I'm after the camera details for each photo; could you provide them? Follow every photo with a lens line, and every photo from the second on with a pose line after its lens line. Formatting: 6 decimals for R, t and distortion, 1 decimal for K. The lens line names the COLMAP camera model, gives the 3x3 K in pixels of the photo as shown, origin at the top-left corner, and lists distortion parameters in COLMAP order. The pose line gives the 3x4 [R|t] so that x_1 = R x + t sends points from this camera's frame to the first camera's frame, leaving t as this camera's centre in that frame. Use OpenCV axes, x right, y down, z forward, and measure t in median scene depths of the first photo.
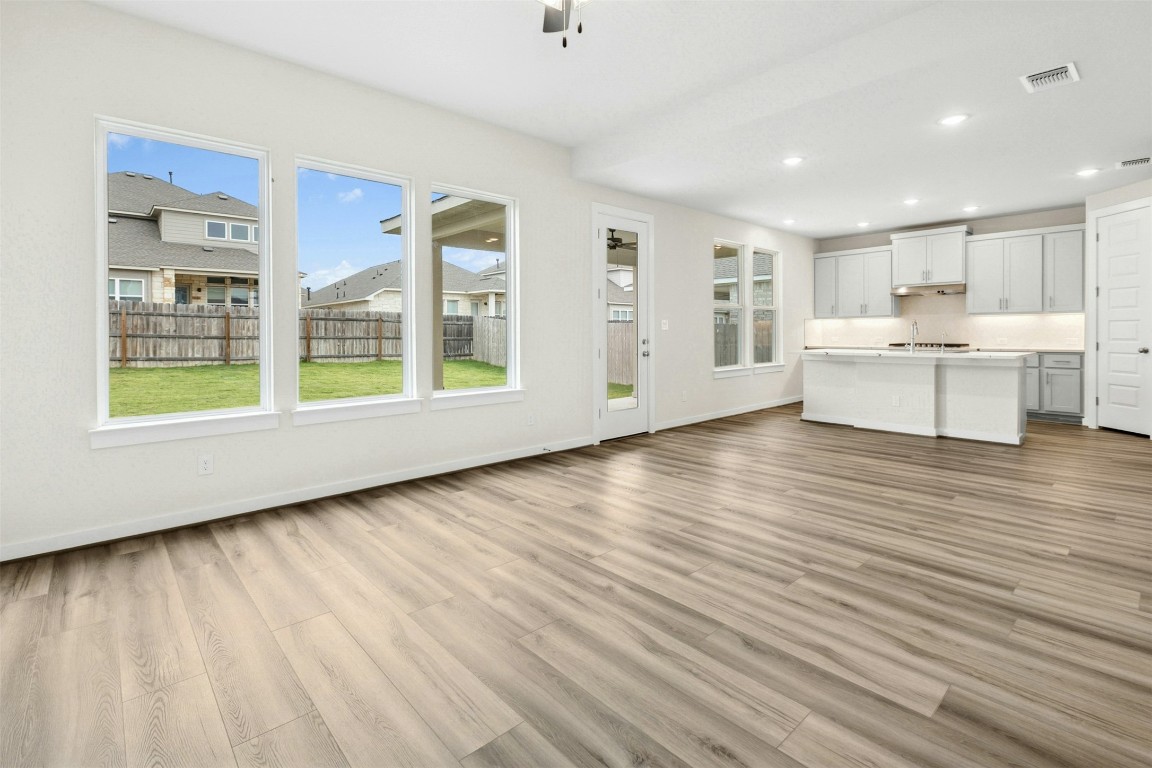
lens RADIAL K [[532.9, 0, 572.3], [0, 532.9, 337.0], [0, 0, 1]] dist [-0.001178, 0.000059]
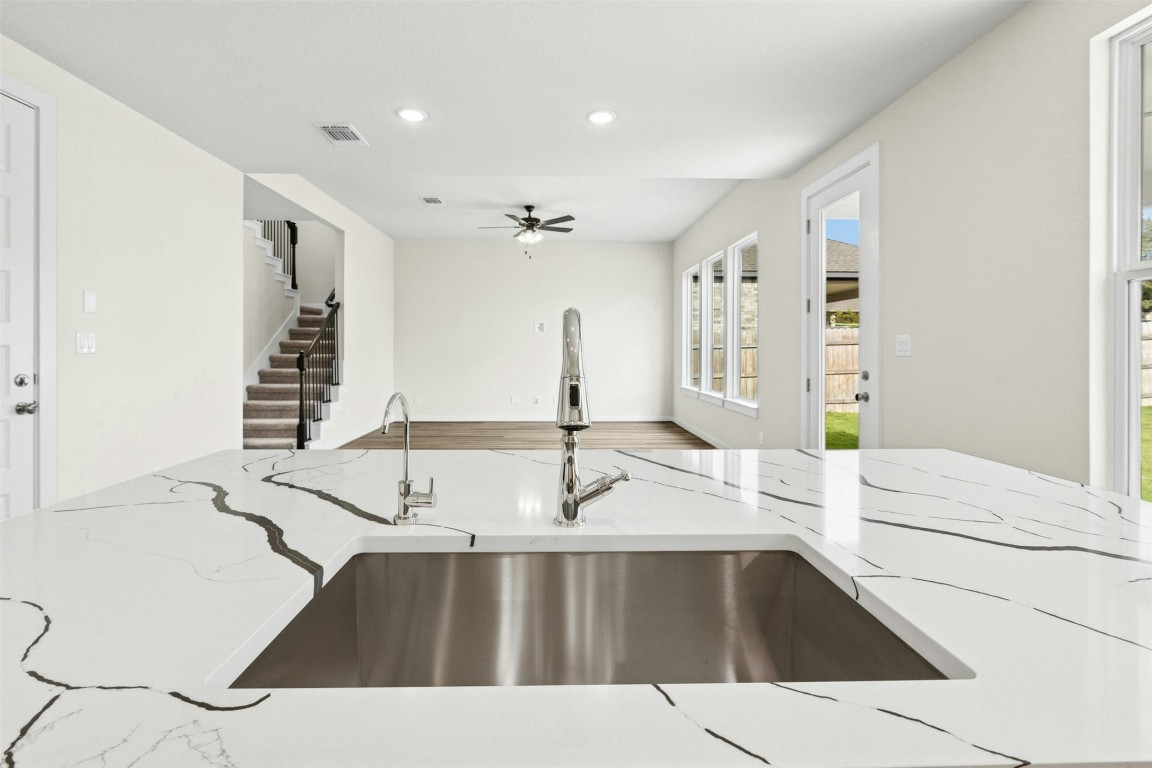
lens RADIAL K [[521.6, 0, 561.8], [0, 521.6, 348.0], [0, 0, 1]] dist [-0.000427, -0.000031]
pose [[-0.653396, 0.004029, -0.757005, 0.310535], [-0.005008, 0.999941, 0.009644, -0.009761], [0.757000, 0.010092, -0.653338, 0.452009]]
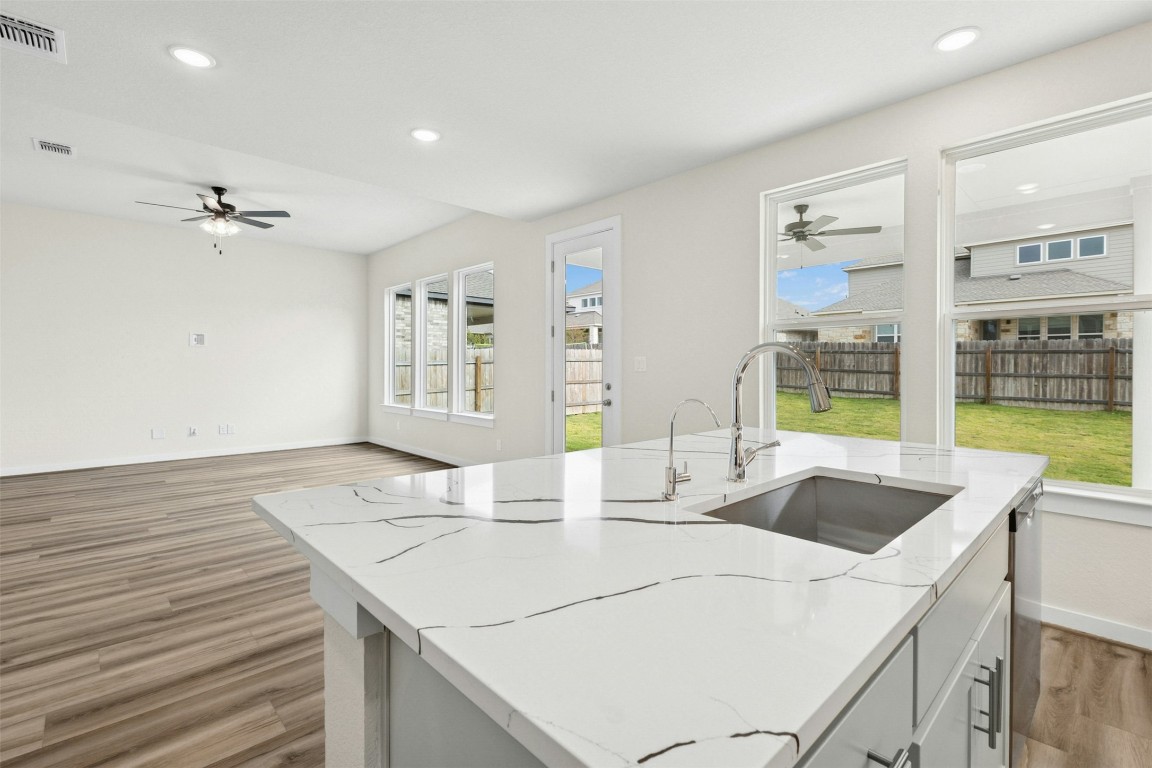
lens RADIAL K [[525.9, 0, 582.2], [0, 525.9, 373.0], [0, 0, 1]] dist [-0.000727, 0.000027]
pose [[0.026936, 0.018082, -0.999474, 0.358331], [-0.012168, 0.999768, 0.017760, -0.009448], [0.999563, 0.011683, 0.027150, 0.380810]]
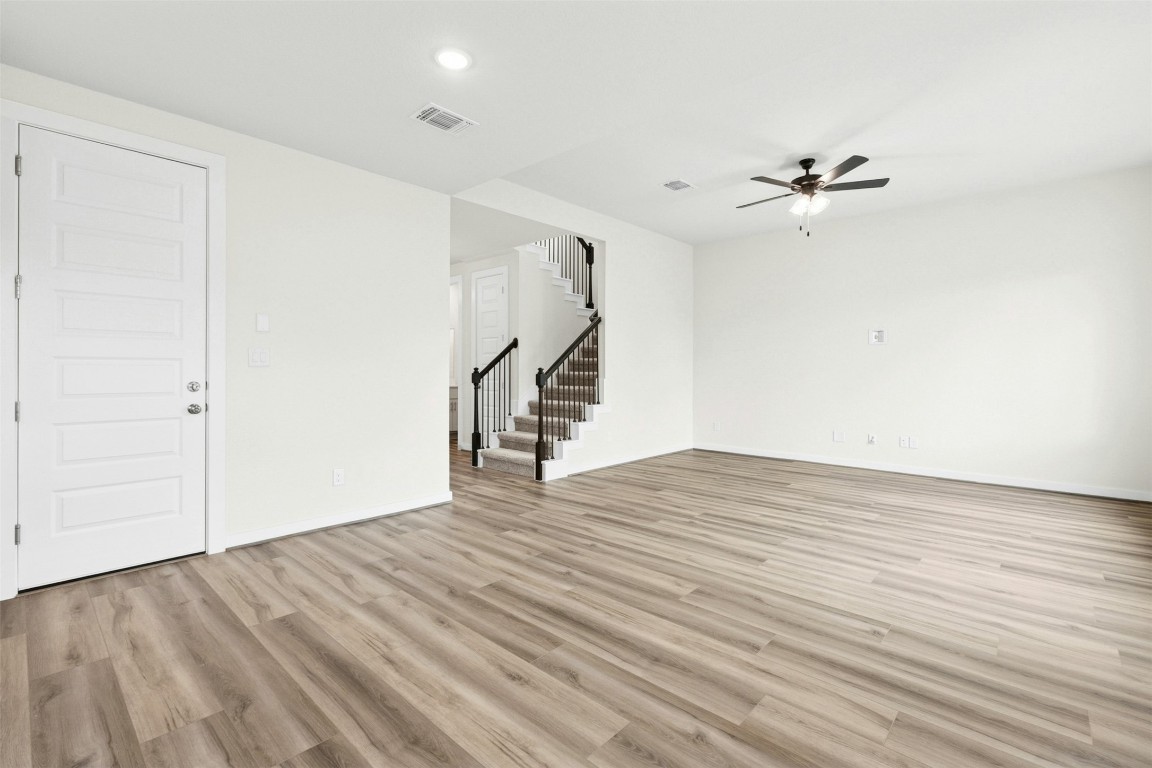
lens RADIAL K [[520.0, 0, 579.2], [0, 520.0, 369.4], [0, 0, 1]] dist [-0.001262, -0.000172]
pose [[-0.994829, 0.002759, -0.101527, 0.161929], [0.001712, 0.999944, 0.010397, -0.005626], [0.101550, 0.010169, -0.994778, 0.434838]]
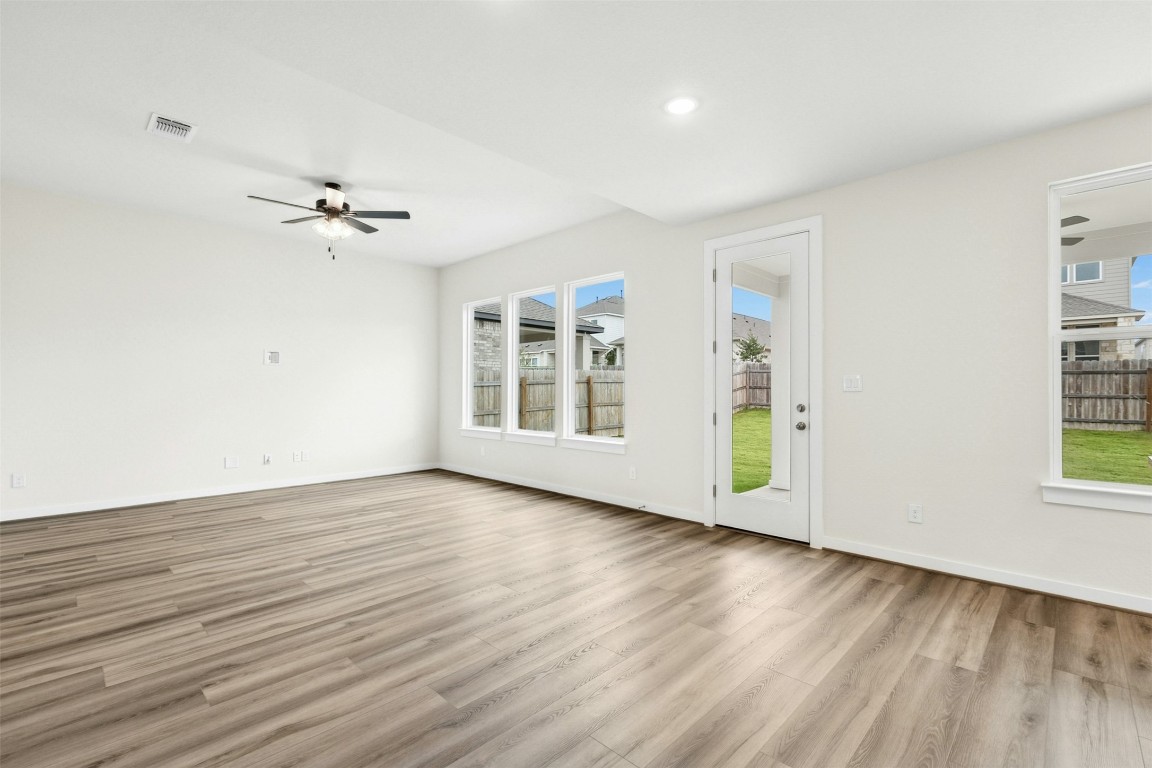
lens RADIAL K [[512.6, 0, 575.7], [0, 512.6, 390.8], [0, 0, 1]] dist [0.001971, -0.000365]
pose [[0.065361, 0.009370, -0.997818, 0.310365], [-0.010672, 0.999905, 0.008691, -0.006339], [0.997805, 0.010080, 0.065455, 0.270975]]
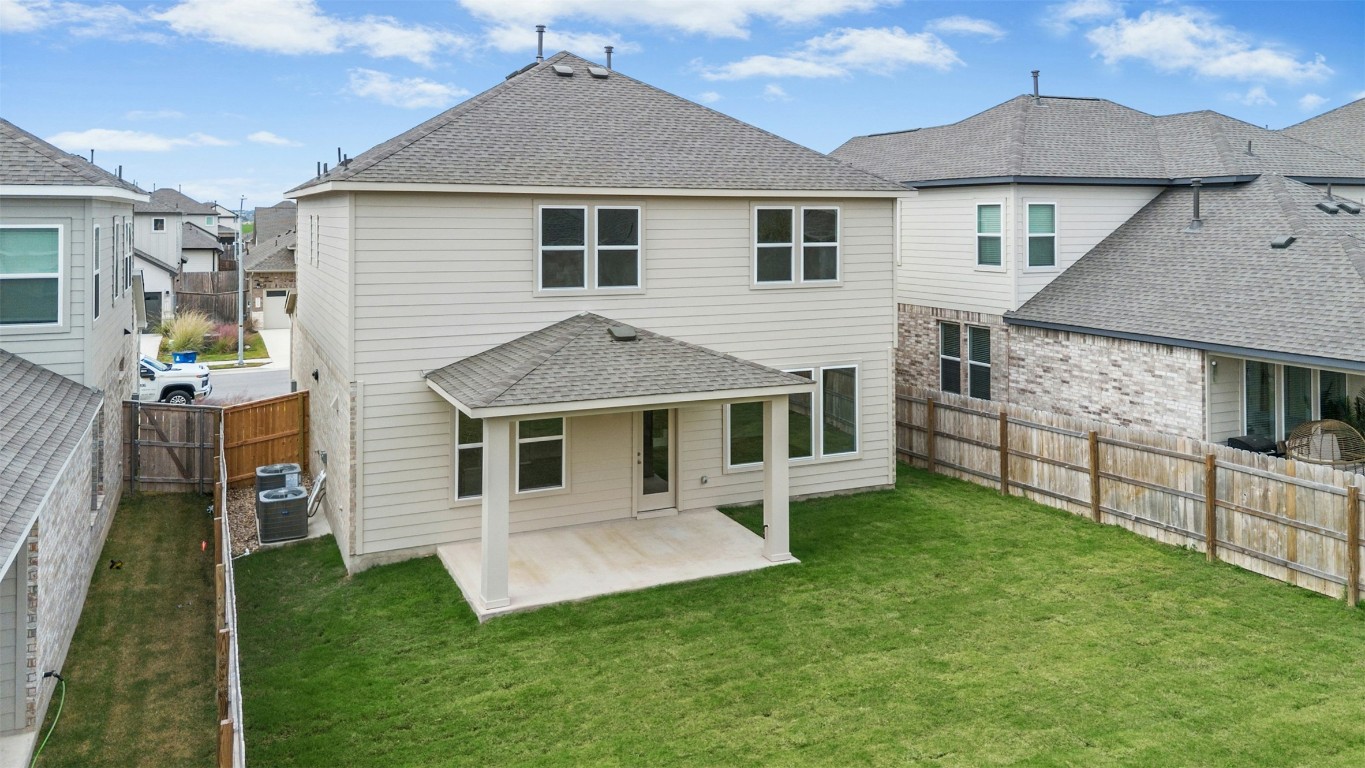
lens RADIAL K [[1001.5, 0, 694.1], [0, 1001.5, 386.6], [0, 0, 1]] dist [0.038548, -0.002669]
pose [[-0.954839, -0.043625, 0.293902, -0.358891], [0.007083, 0.985539, 0.169299, -0.268386], [-0.297038, 0.163735, -0.940723, 1.453887]]
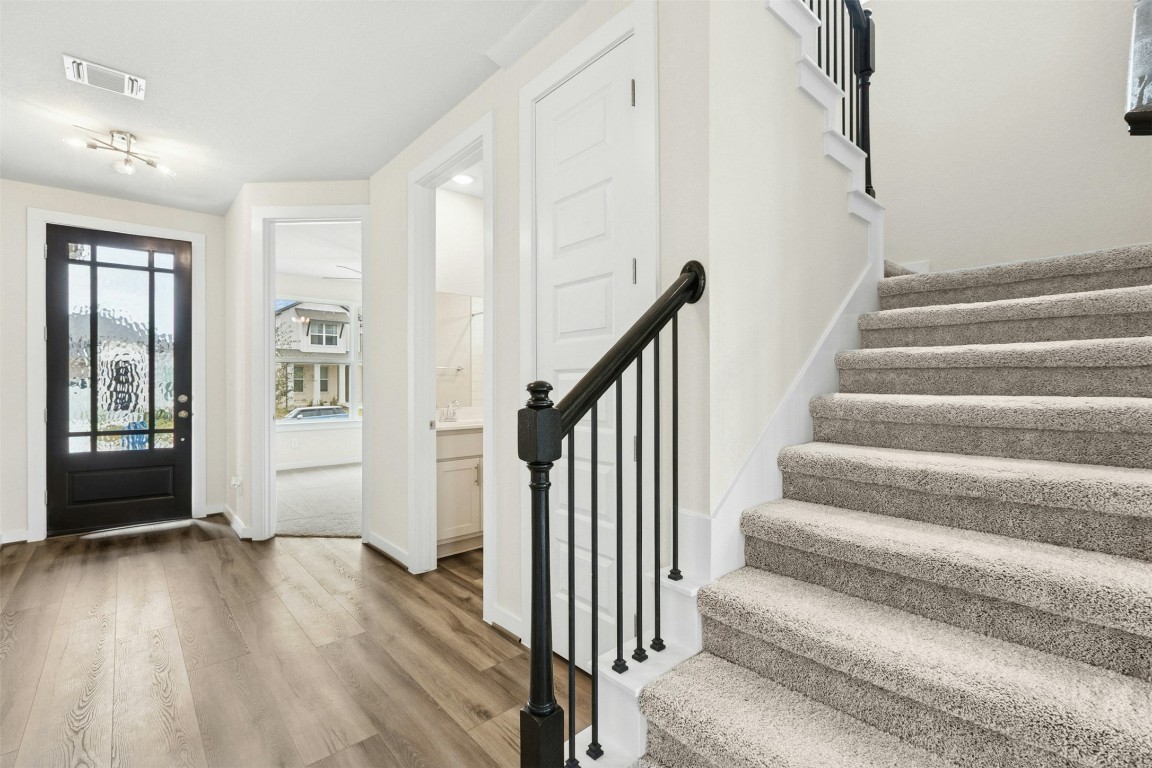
lens RADIAL K [[525.9, 0, 582.2], [0, 525.9, 373.0], [0, 0, 1]] dist [-0.000727, 0.000027]
pose [[-0.999766, 0.006626, 0.020590, 0.191767], [0.006650, 0.999977, 0.001082, -0.004689], [-0.020582, 0.001218, -0.999787, 0.109998]]
